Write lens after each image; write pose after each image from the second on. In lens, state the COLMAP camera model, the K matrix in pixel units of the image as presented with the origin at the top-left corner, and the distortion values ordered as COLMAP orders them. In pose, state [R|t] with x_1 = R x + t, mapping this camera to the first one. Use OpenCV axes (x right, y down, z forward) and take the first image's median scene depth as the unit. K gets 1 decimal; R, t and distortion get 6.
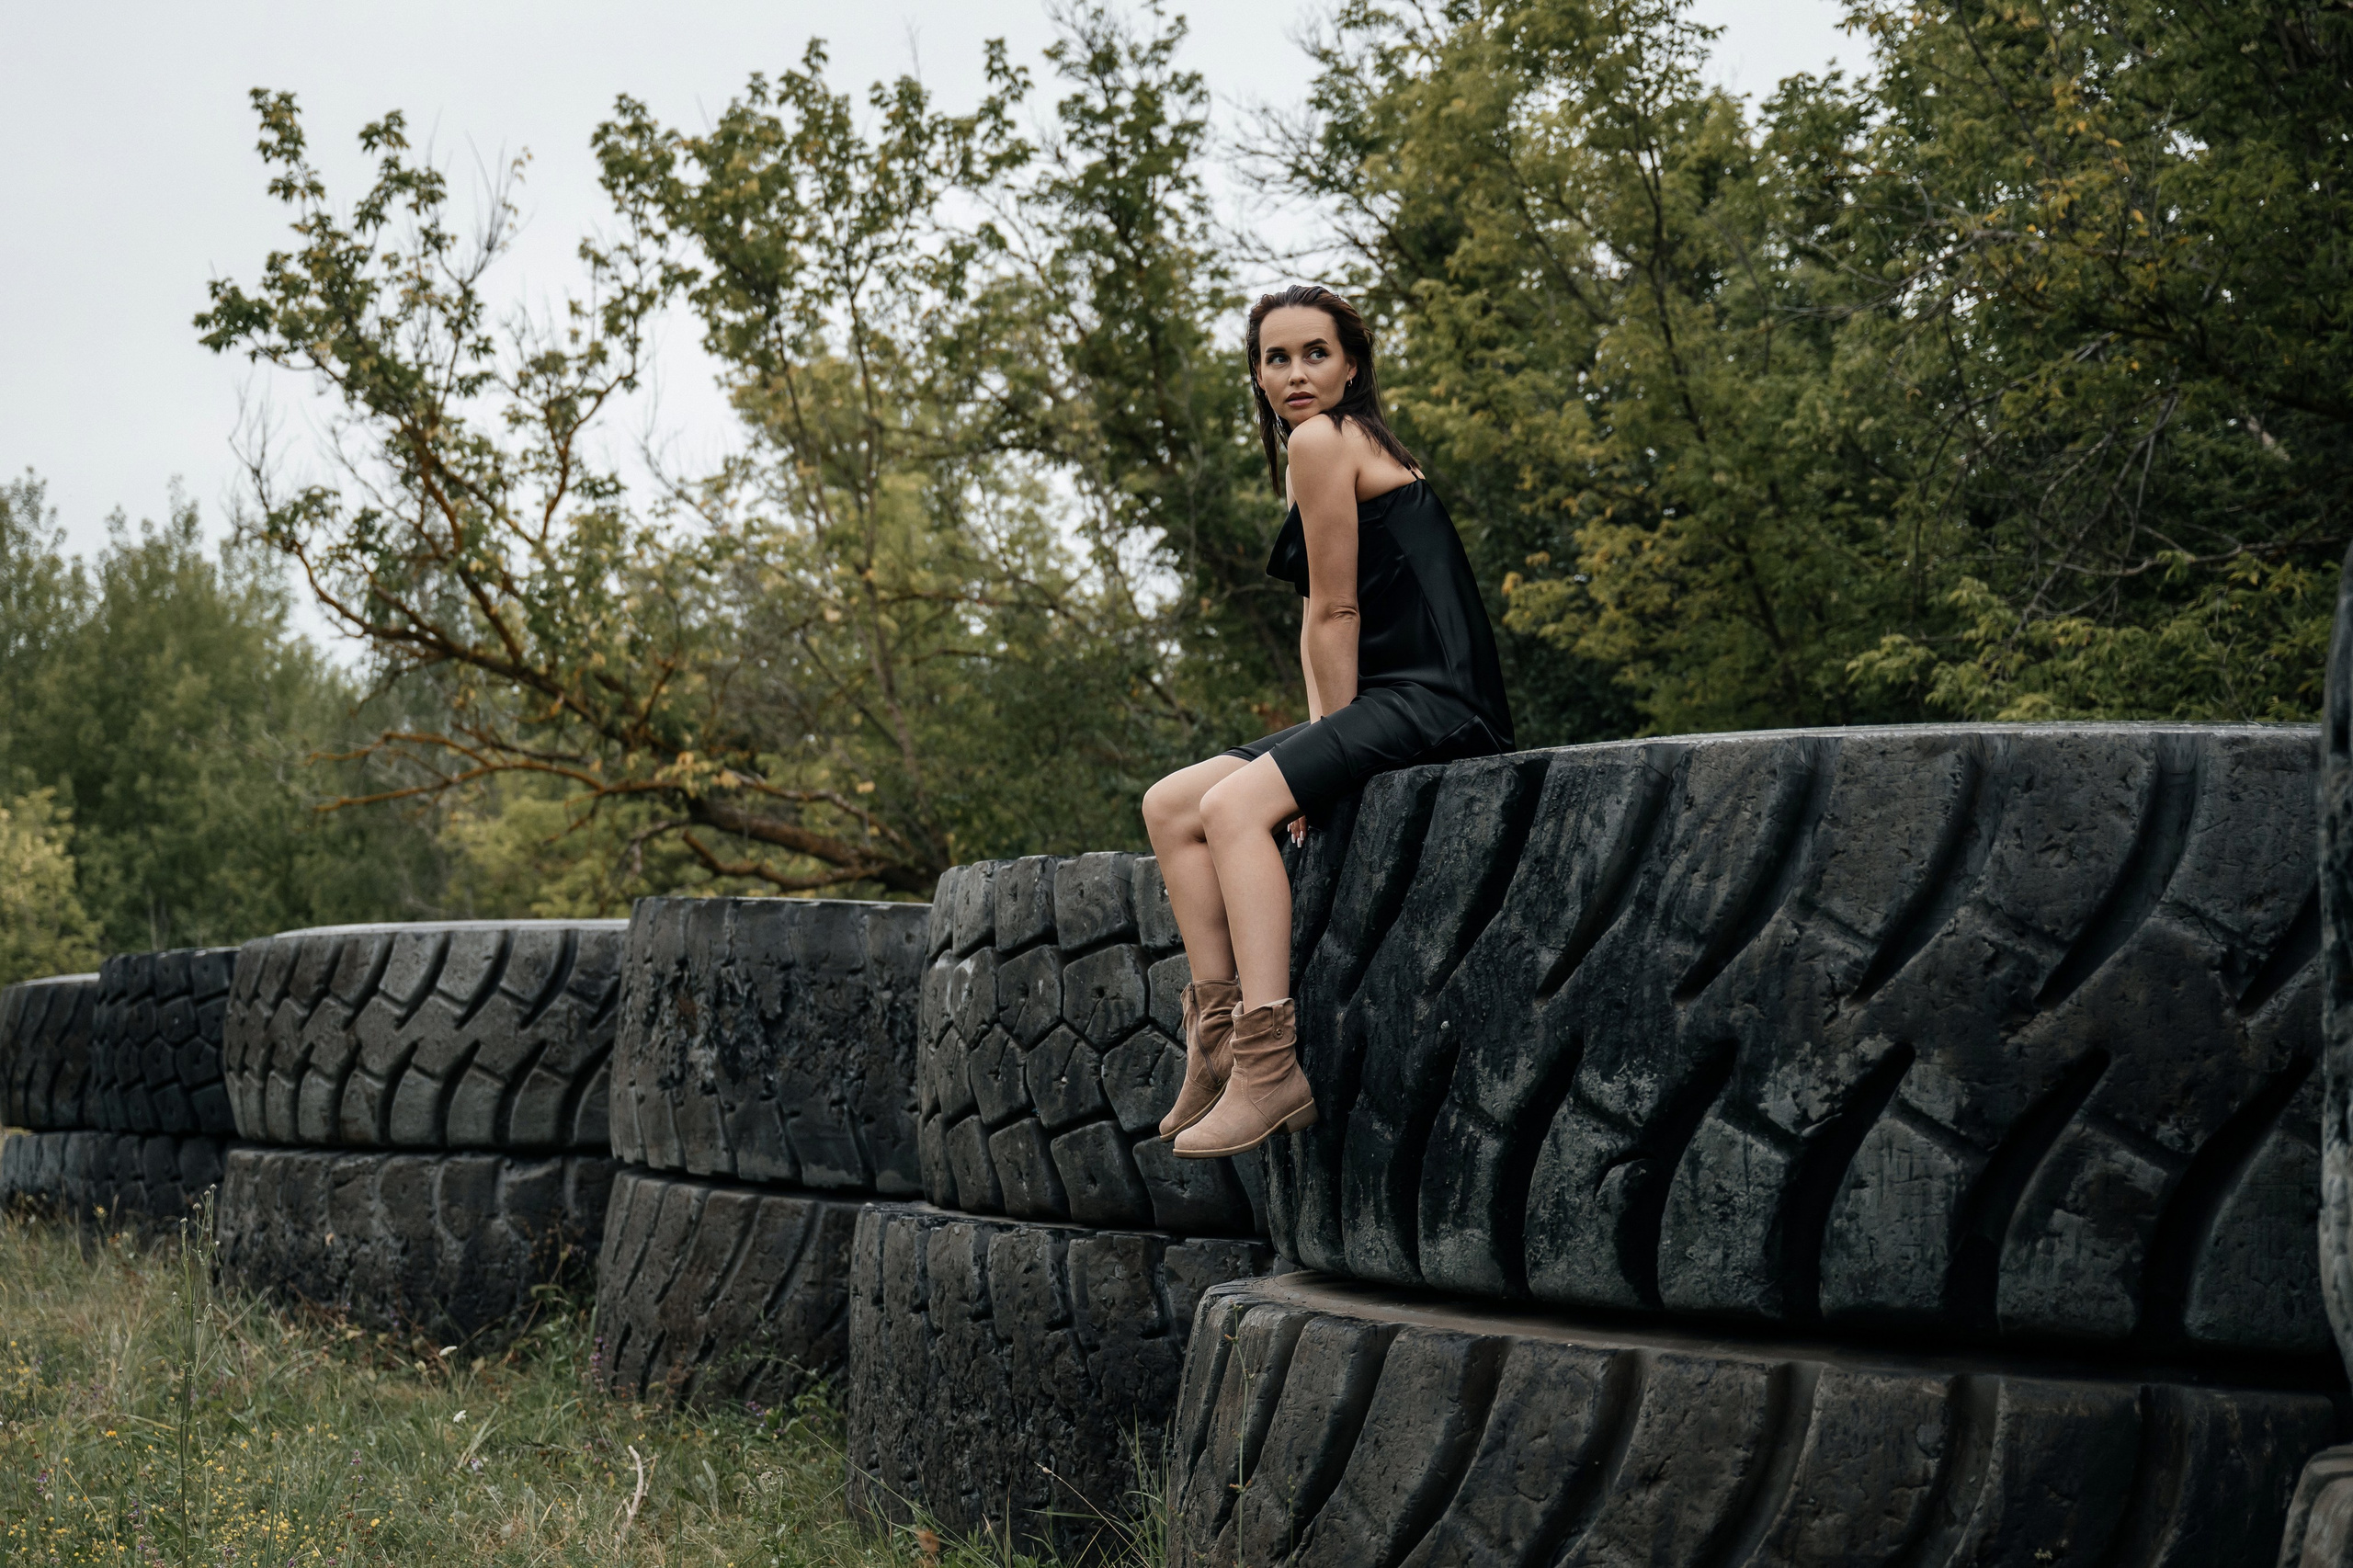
lens RADIAL K [[3502.6, 0, 1175.7], [0, 3502.6, 945.8], [0, 0, 1]] dist [-0.000802, 0.007744]
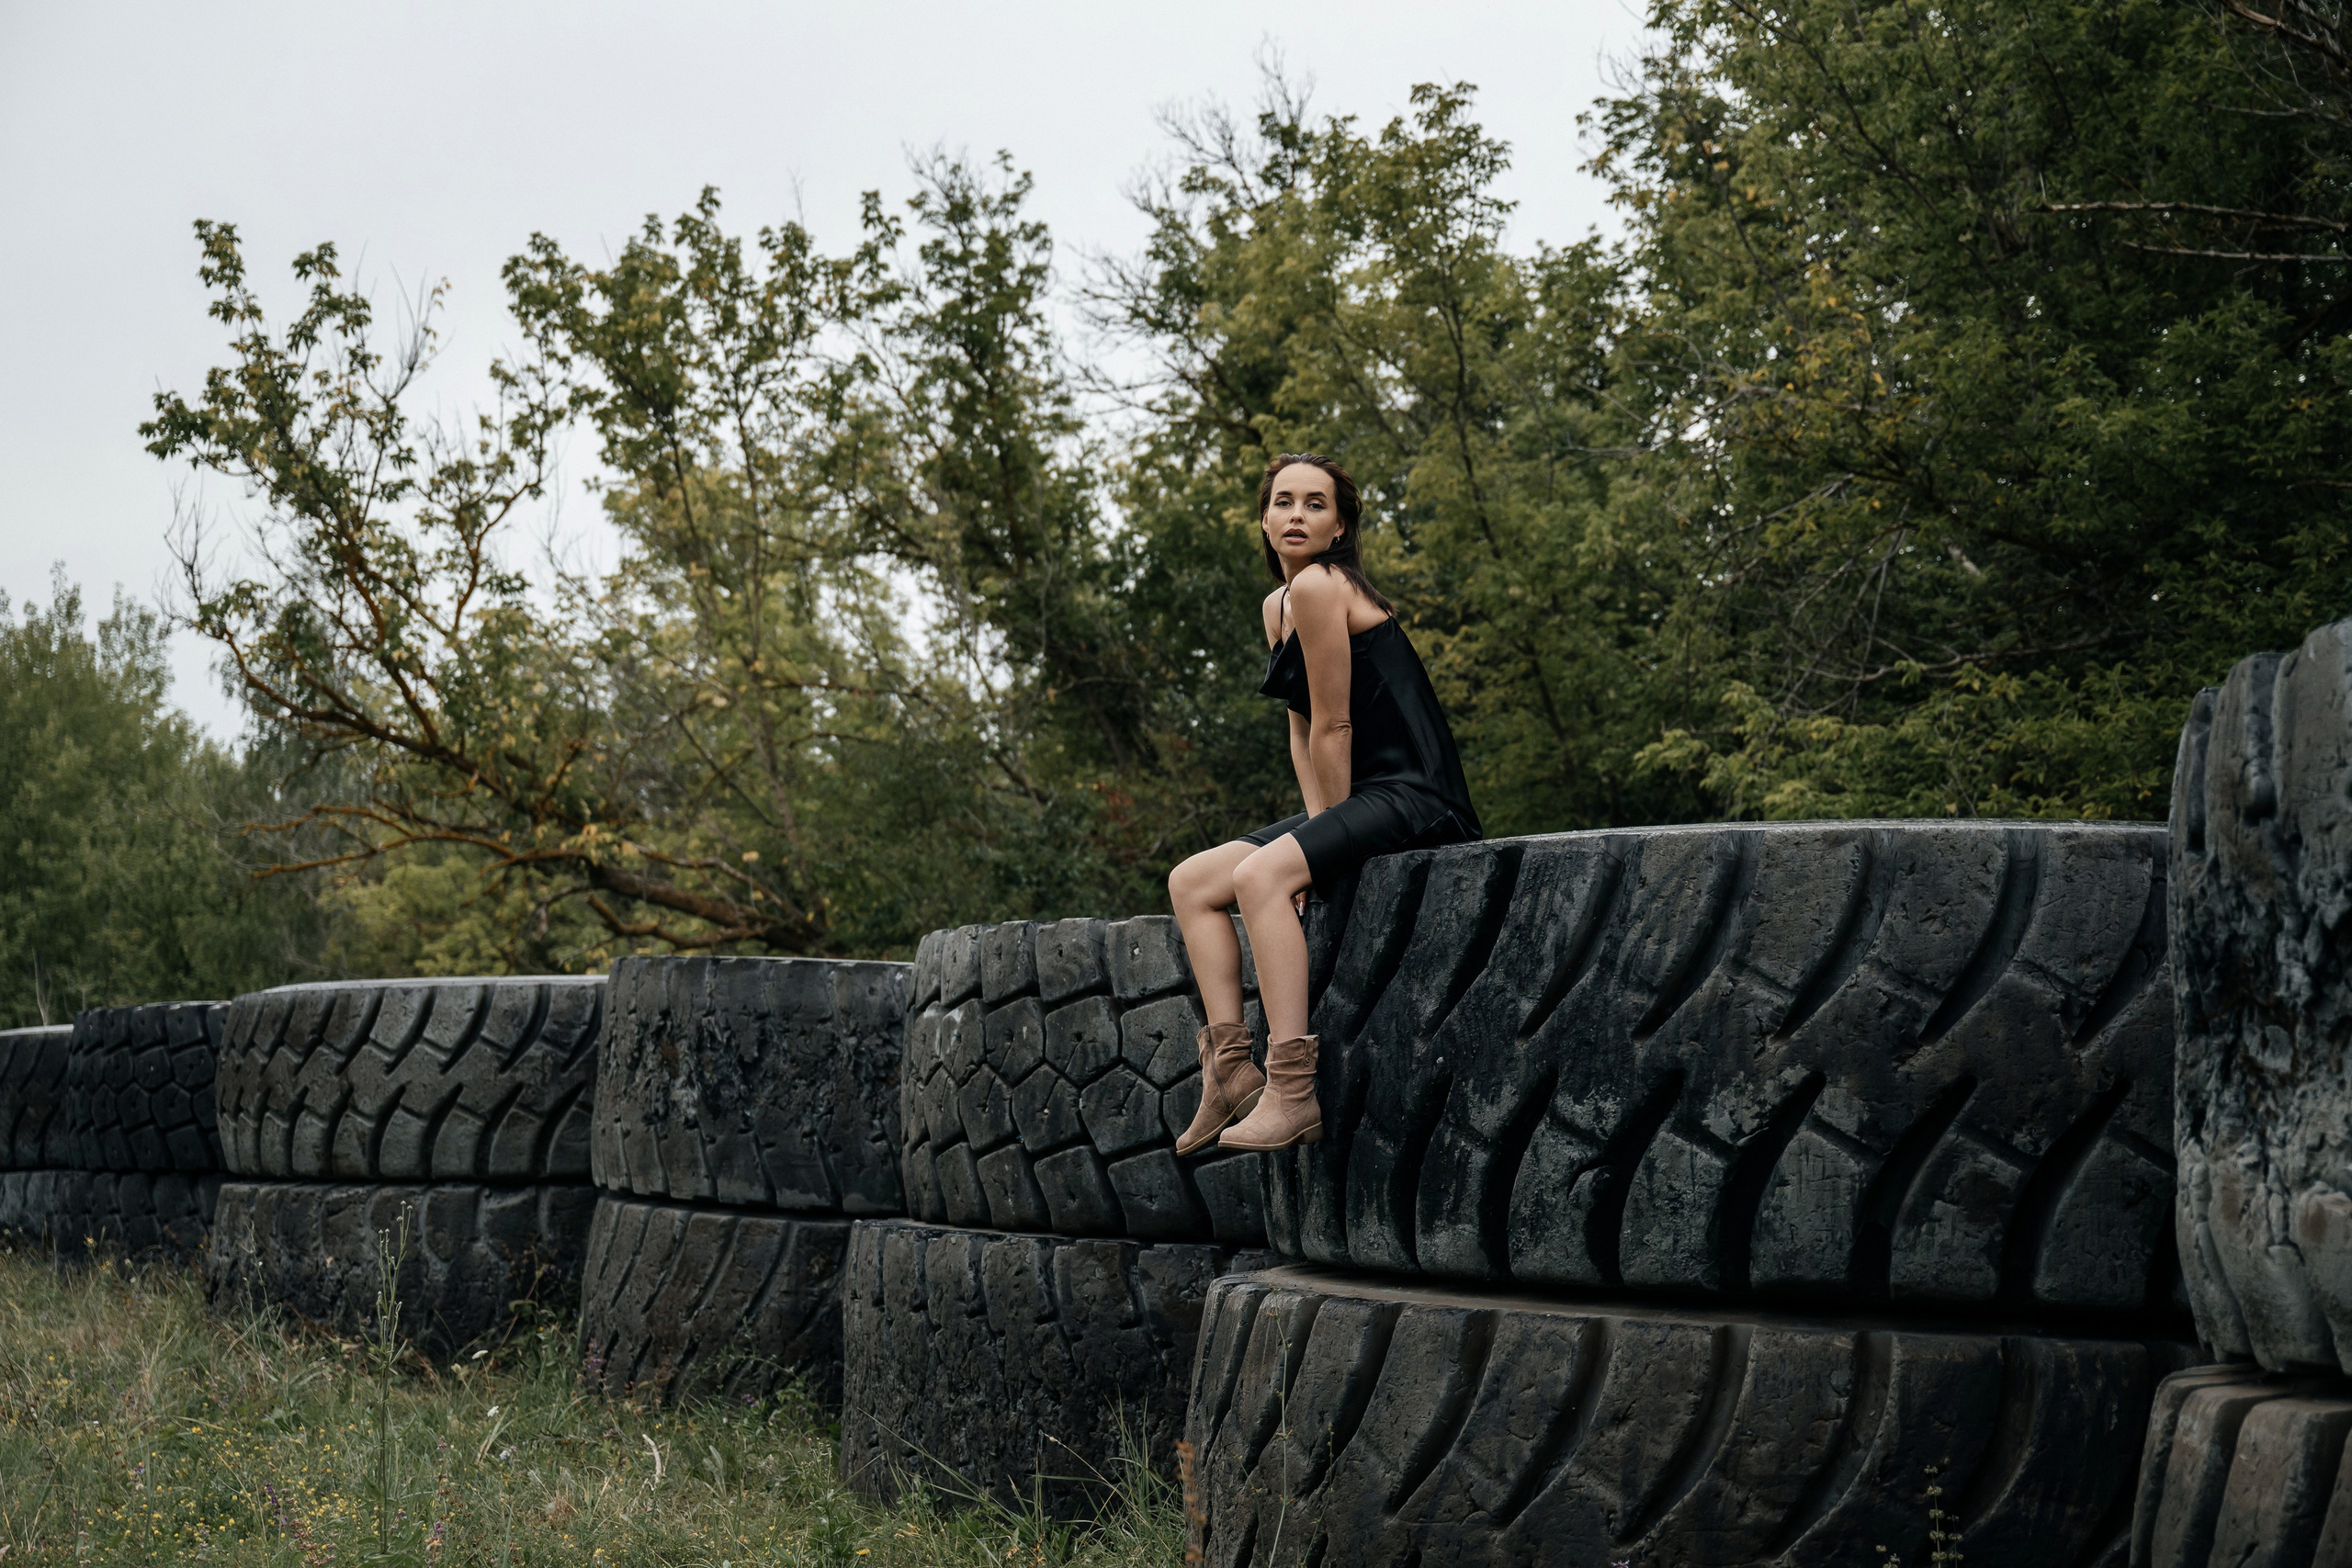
lens RADIAL K [[3500.8, 0, 1175.2], [0, 3500.8, 945.7], [0, 0, 1]] dist [-0.000802, 0.007744]
pose [[0.991921, -0.001334, 0.126850, -0.108666], [0.003199, 0.999890, -0.014501, -0.000172], [-0.126817, 0.014790, 0.991816, -0.137290]]
